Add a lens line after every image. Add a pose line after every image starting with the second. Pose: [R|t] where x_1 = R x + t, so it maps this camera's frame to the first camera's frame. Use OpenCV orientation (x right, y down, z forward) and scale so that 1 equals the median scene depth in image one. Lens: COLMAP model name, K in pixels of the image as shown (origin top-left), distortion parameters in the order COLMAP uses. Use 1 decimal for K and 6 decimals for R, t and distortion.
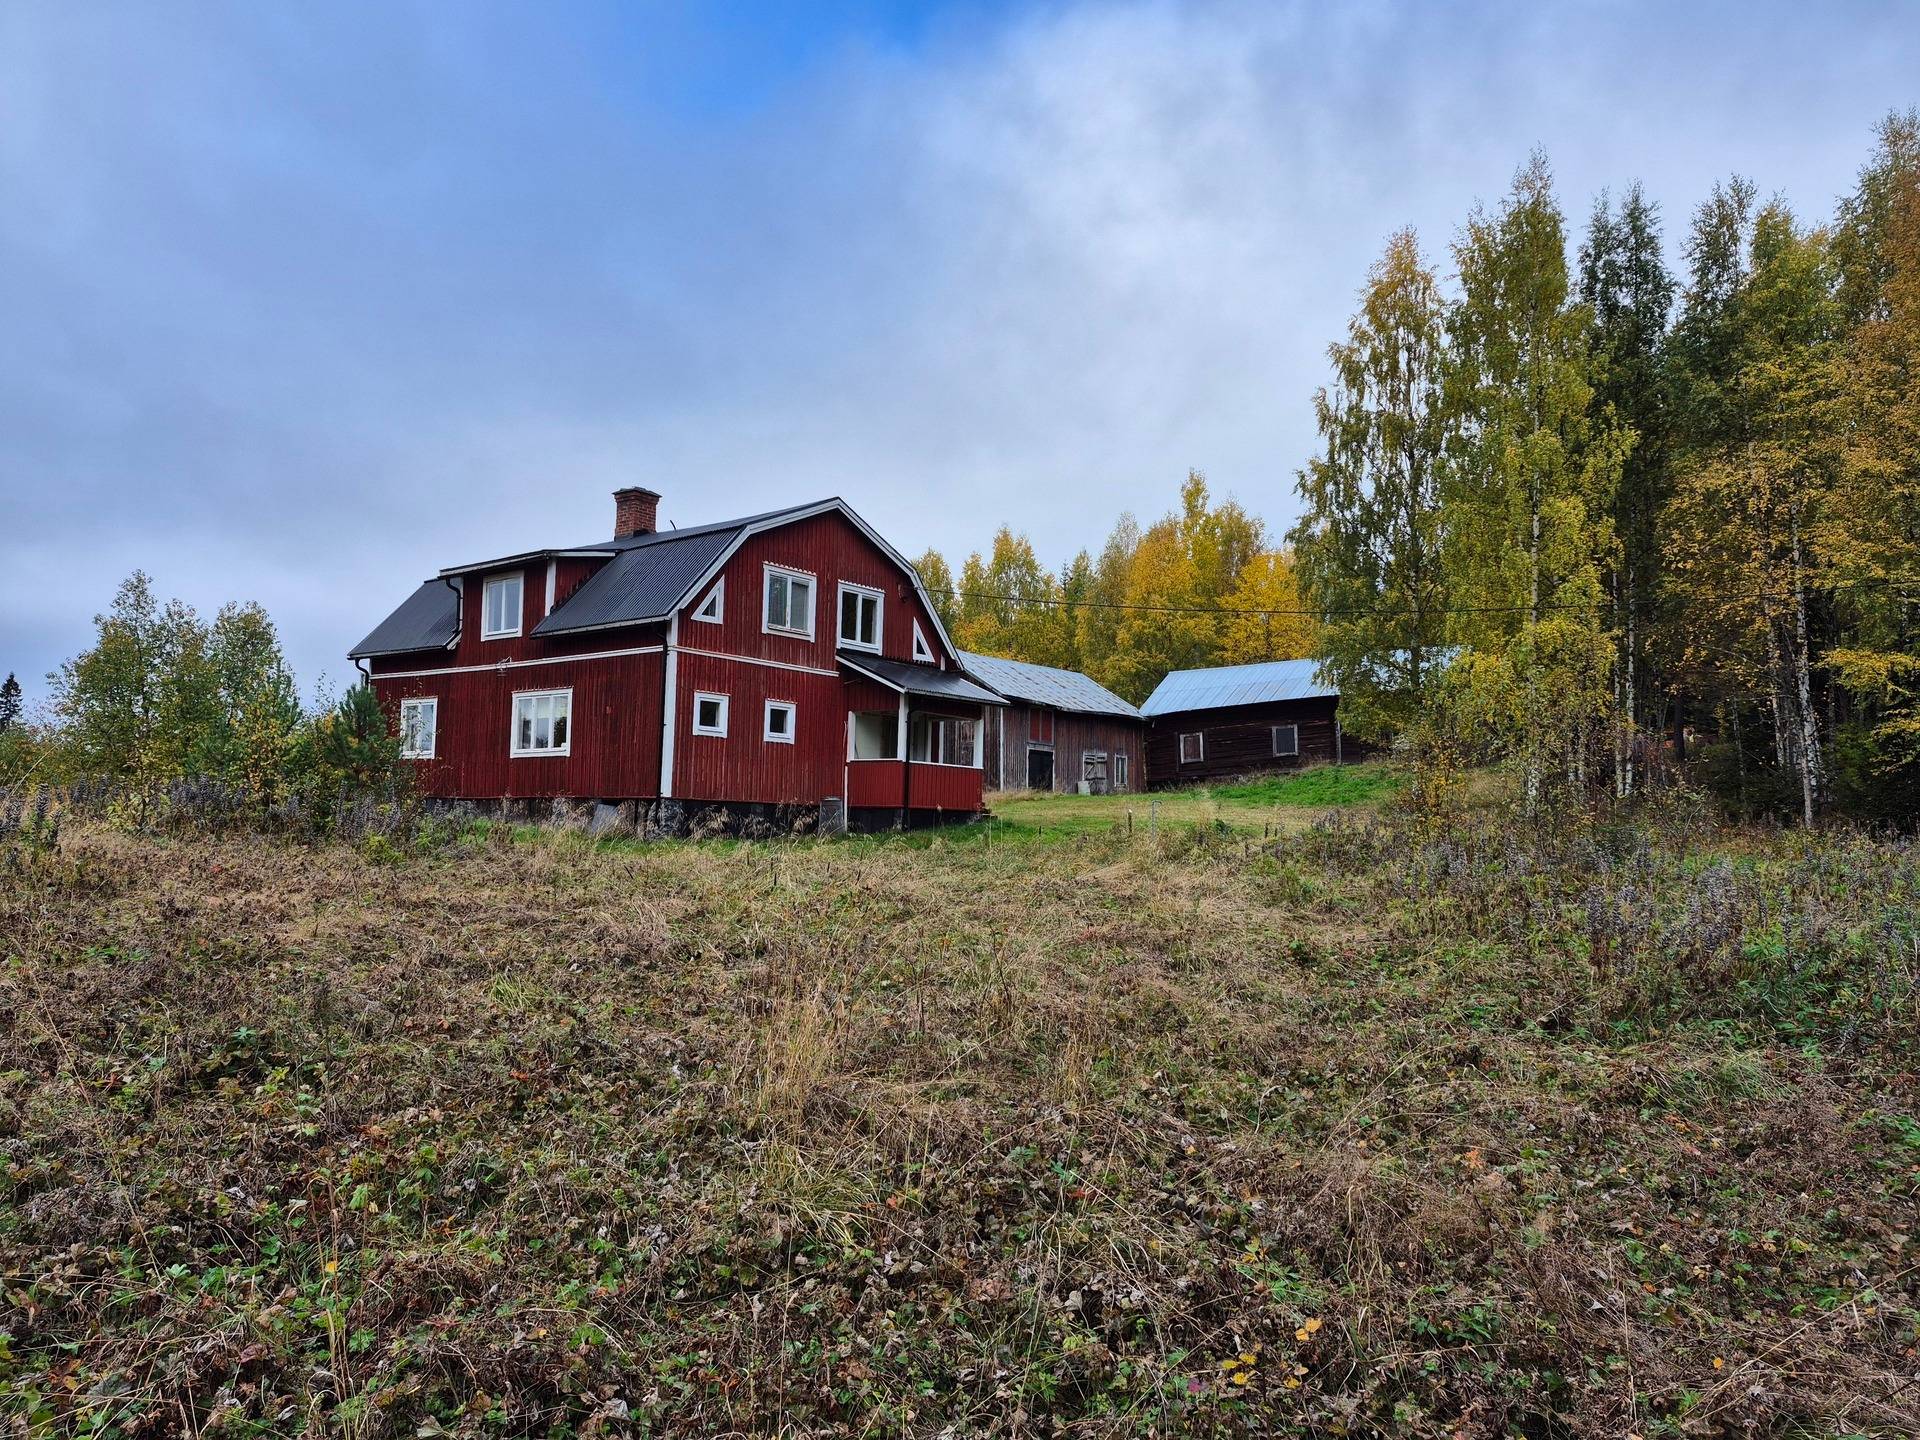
lens RADIAL K [[1356.9, 0, 960.0], [0, 1356.9, 720.0], [0, 0, 1]] dist [0.000353, 0.000032]
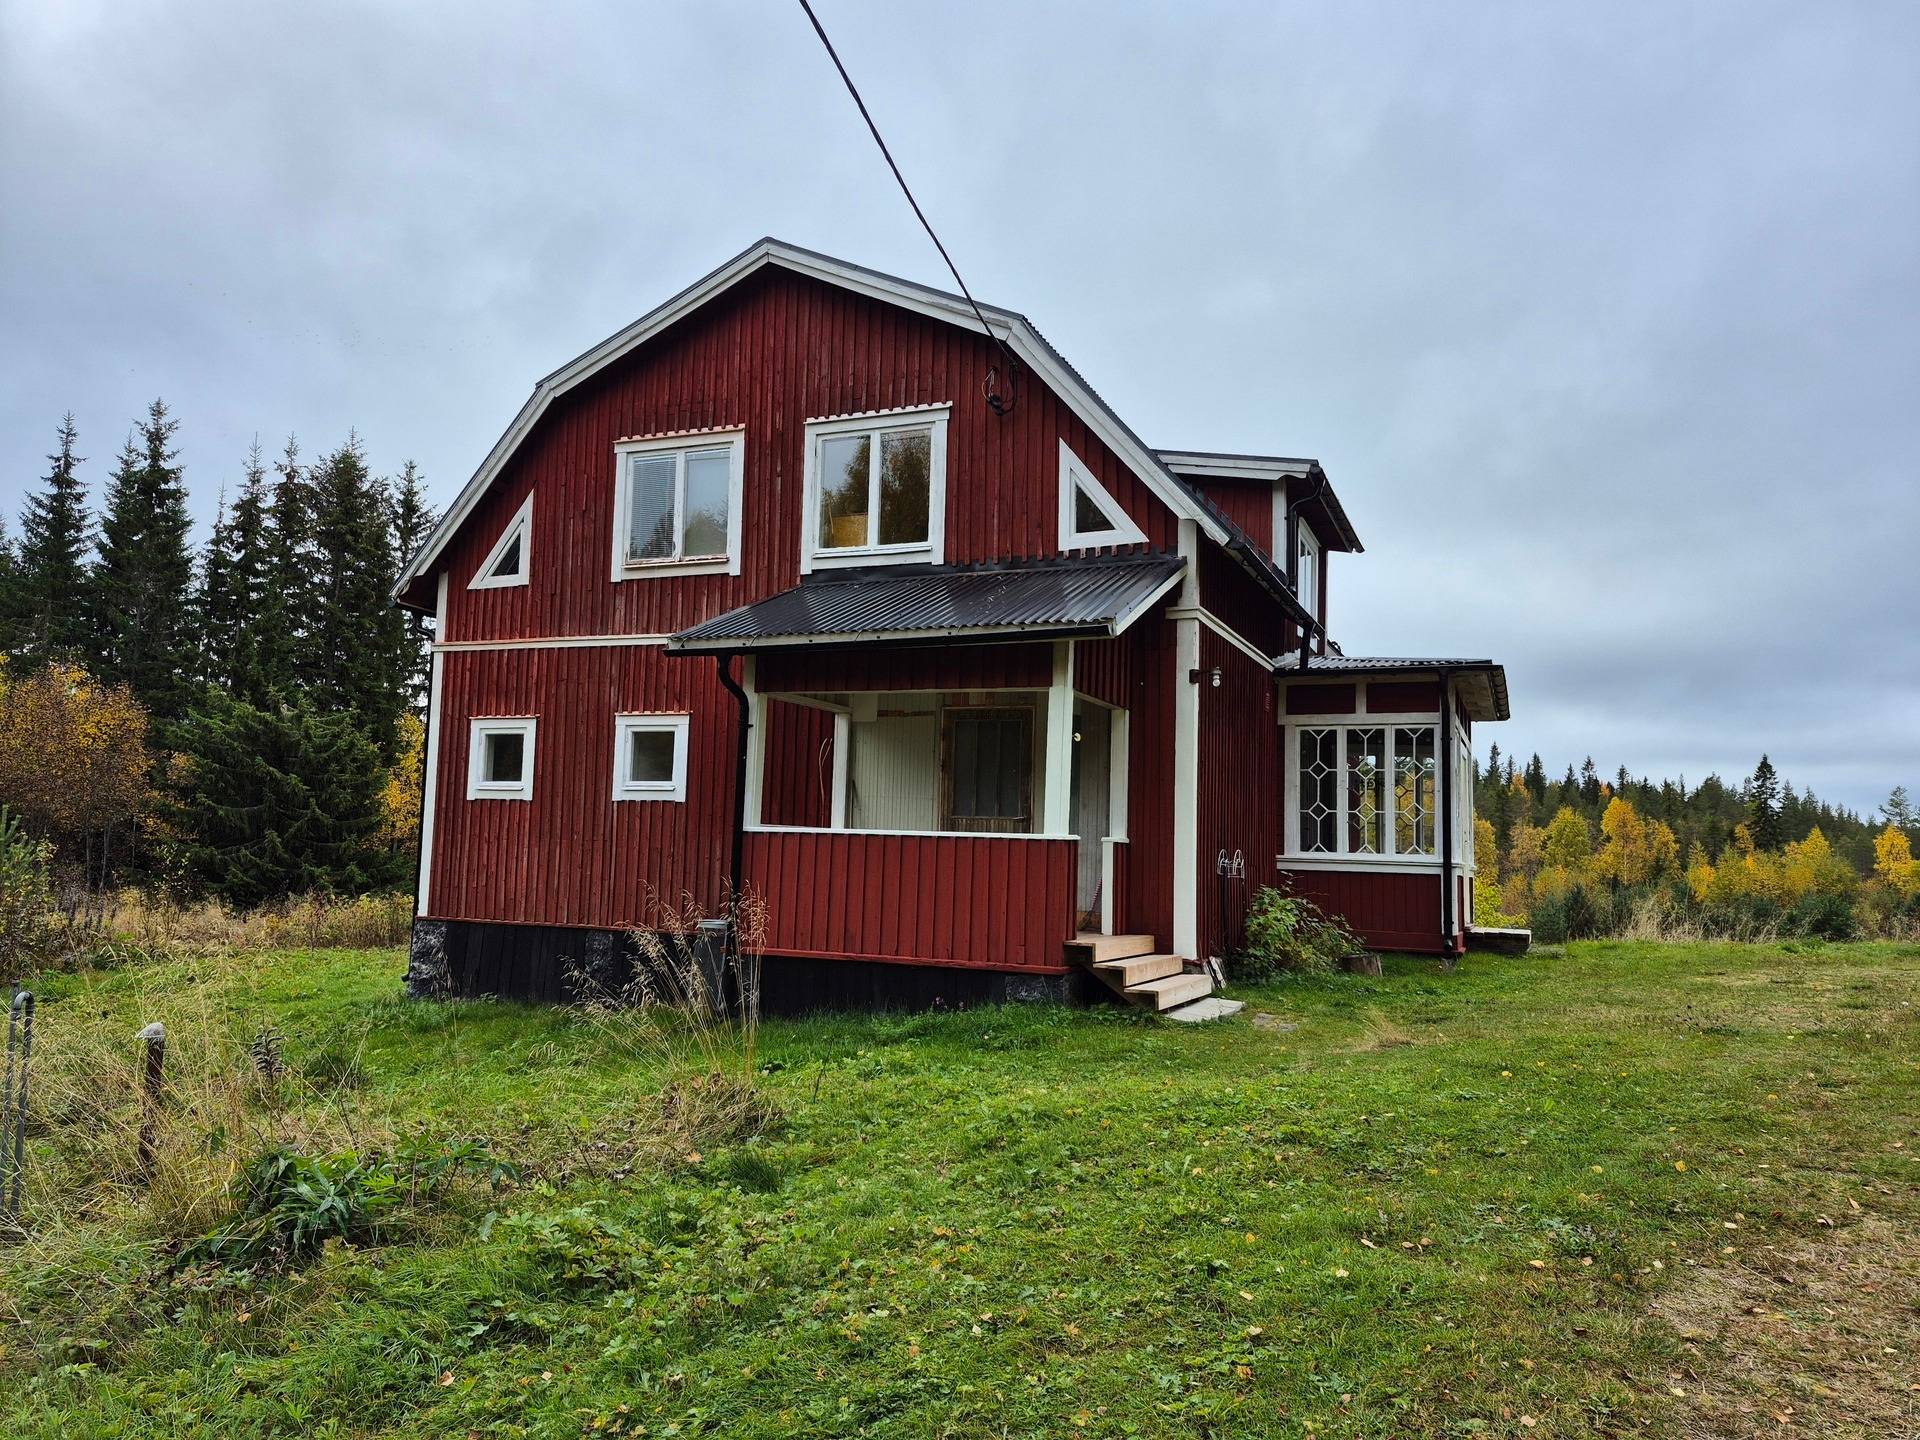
lens RADIAL K [[1356.9, 0, 960.0], [0, 1356.9, 720.0], [0, 0, 1]] dist [0.000353, 0.000032]
pose [[0.267013, -0.117498, -0.956503, 0.352772], [0.058336, 0.992690, -0.105658, 0.045155], [0.961926, -0.027586, 0.271916, 0.982983]]
